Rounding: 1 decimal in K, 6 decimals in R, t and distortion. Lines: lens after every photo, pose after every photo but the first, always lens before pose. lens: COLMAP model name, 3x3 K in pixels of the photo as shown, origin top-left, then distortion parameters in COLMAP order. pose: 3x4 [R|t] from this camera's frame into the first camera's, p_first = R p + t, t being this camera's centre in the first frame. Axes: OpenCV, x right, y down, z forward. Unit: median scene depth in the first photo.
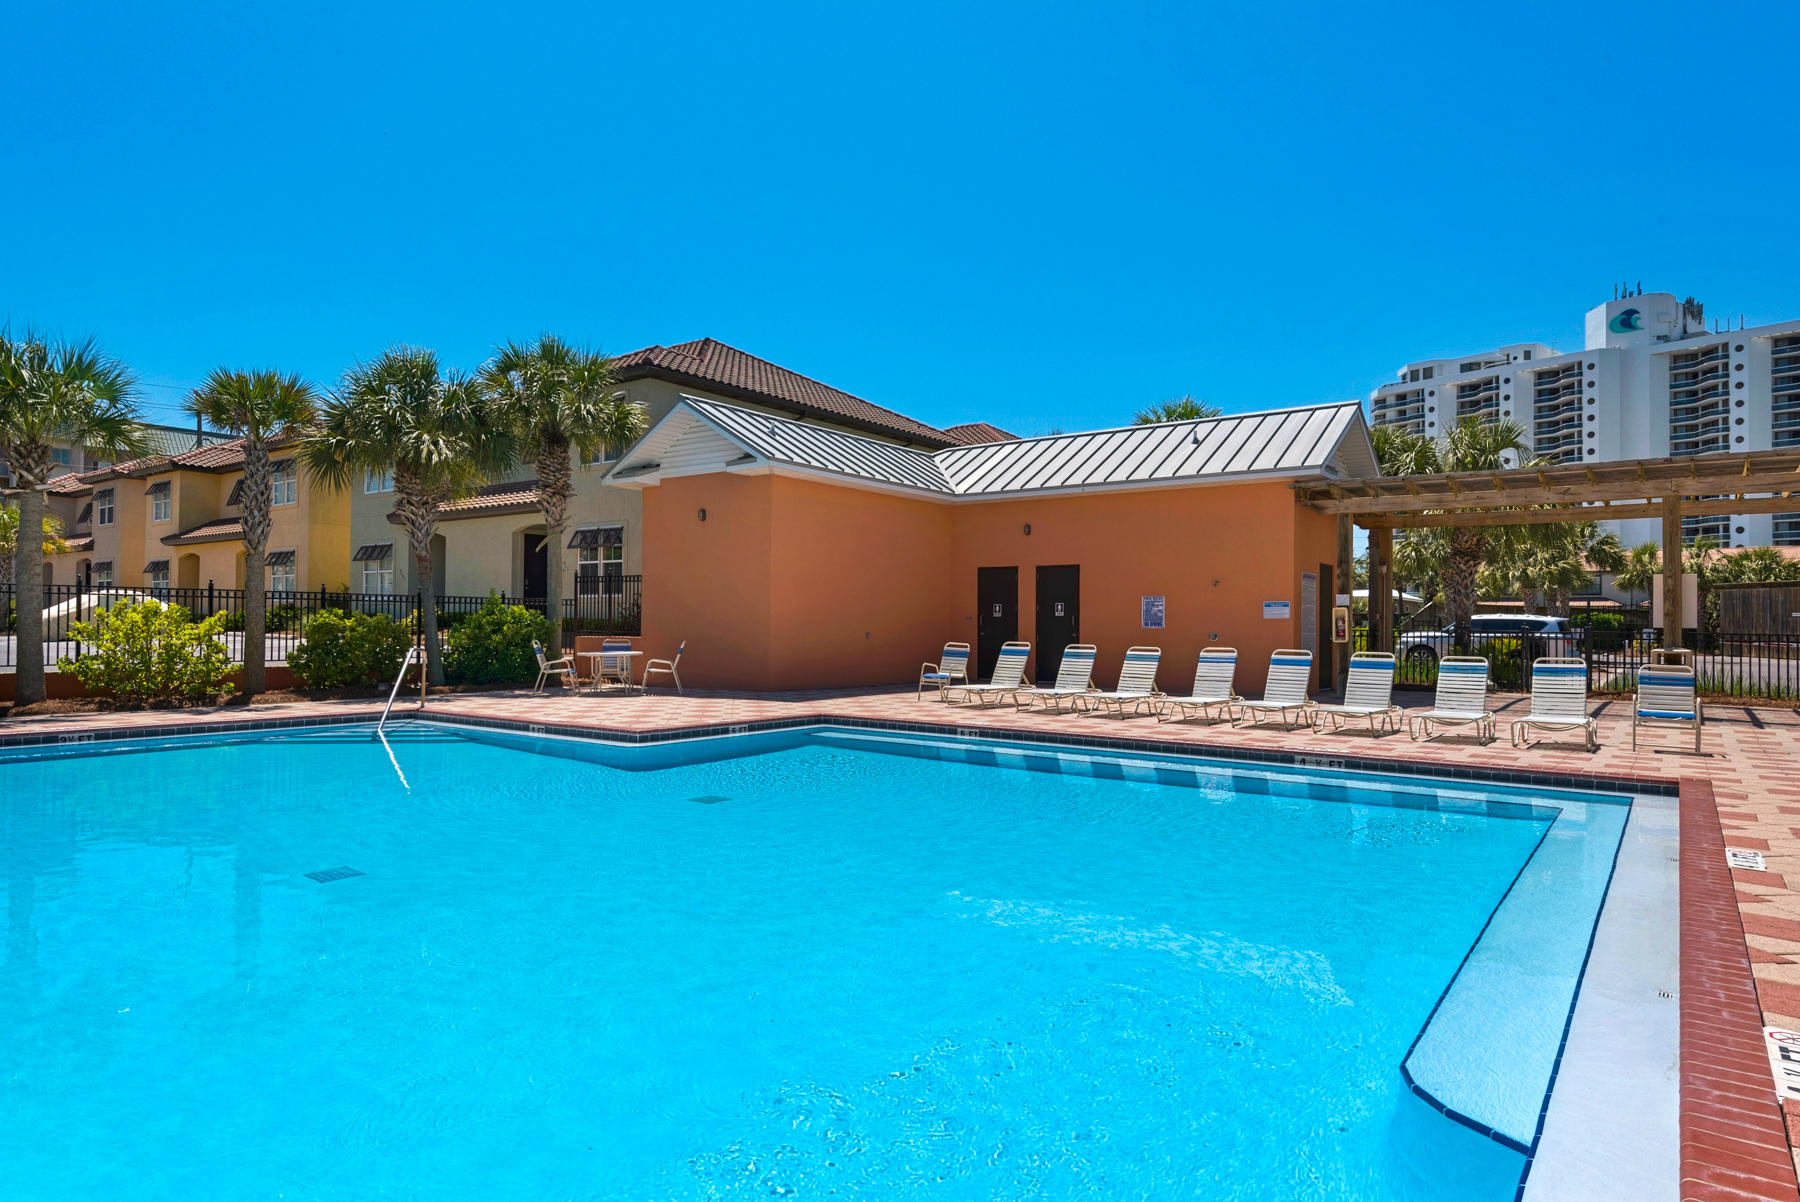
lens RADIAL K [[1082.7, 0, 902.3], [0, 1082.7, 607.0], [0, 0, 1]] dist [0.008315, 0.001298]
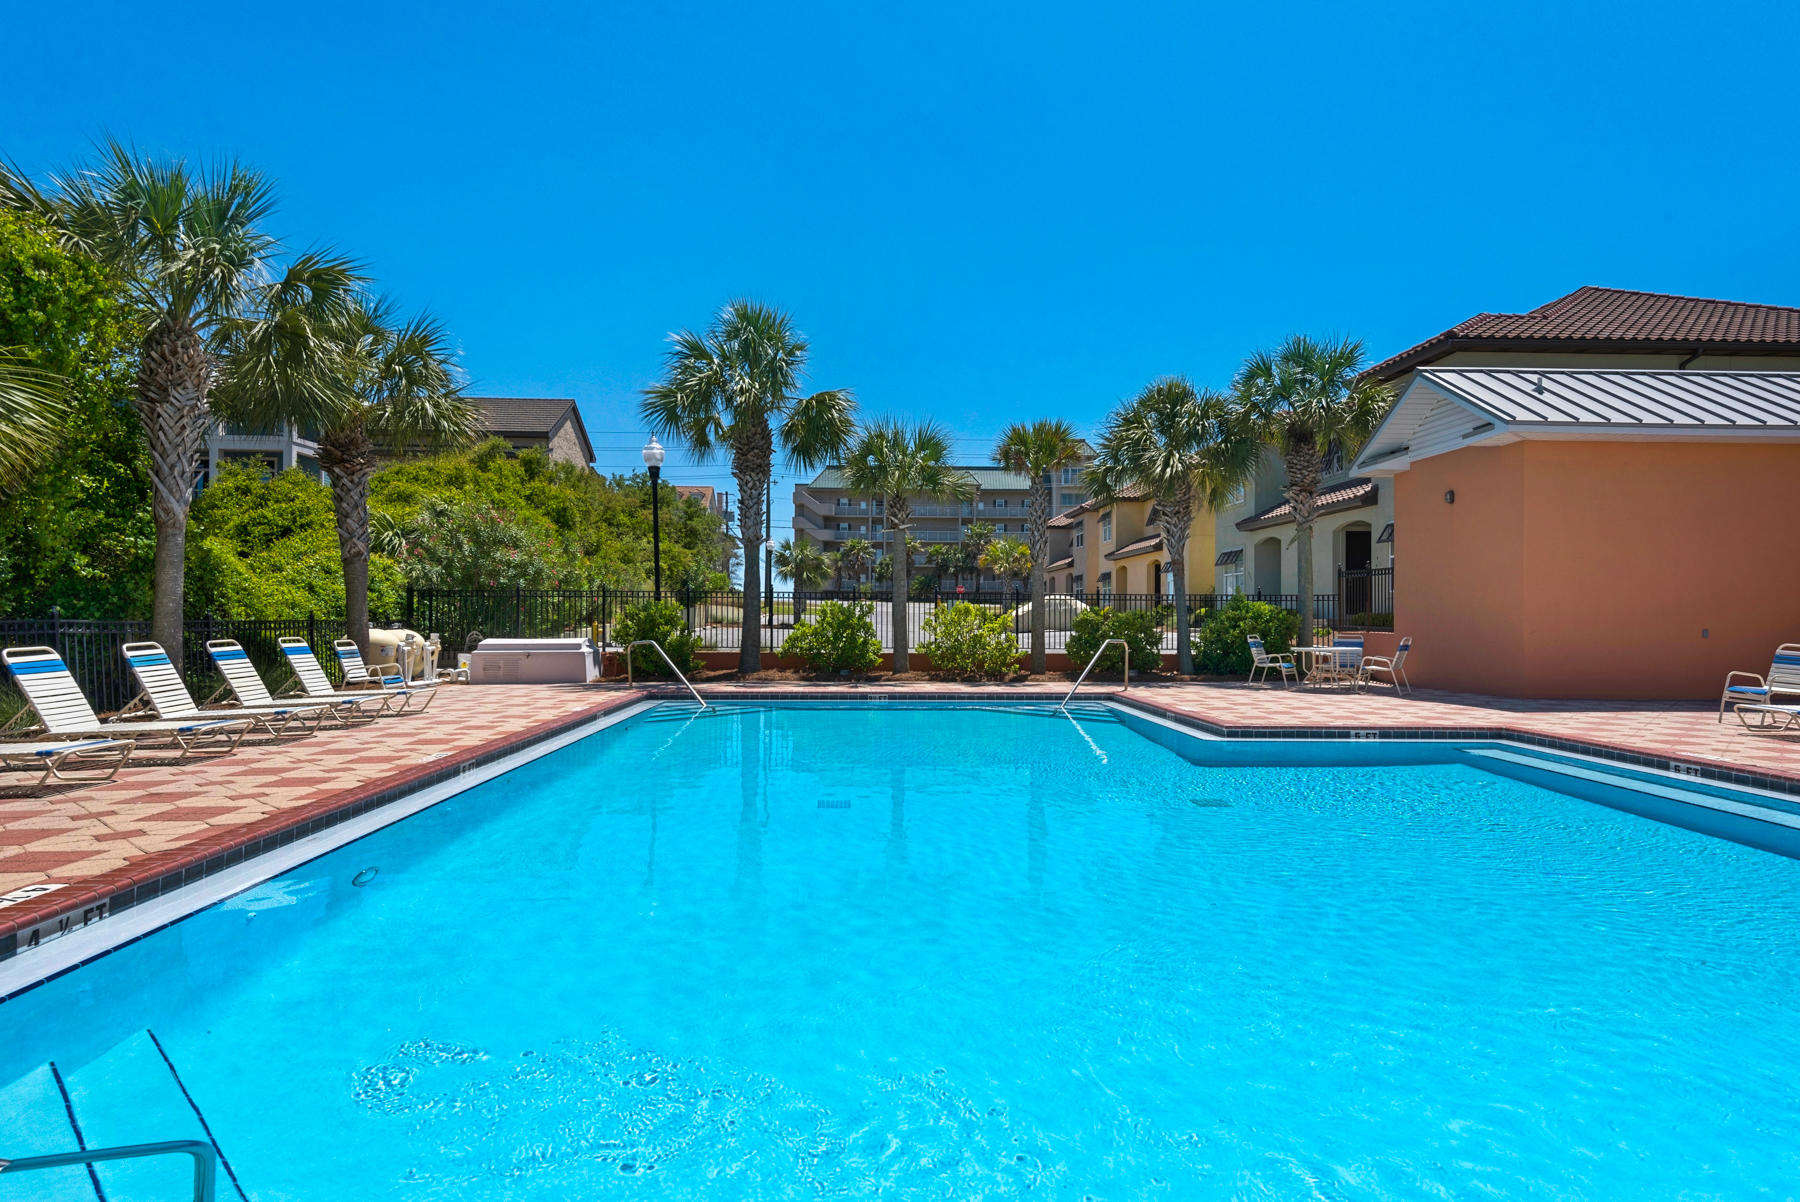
lens RADIAL K [[989.0, 0, 898.6], [0, 989.0, 604.0], [0, 0, 1]] dist [0.018094, -0.000641]
pose [[0.606312, -0.014924, -0.795087, 0.207025], [0.013166, 0.999875, -0.008727, 0.004910], [0.795118, -0.005177, 0.606433, 0.148296]]
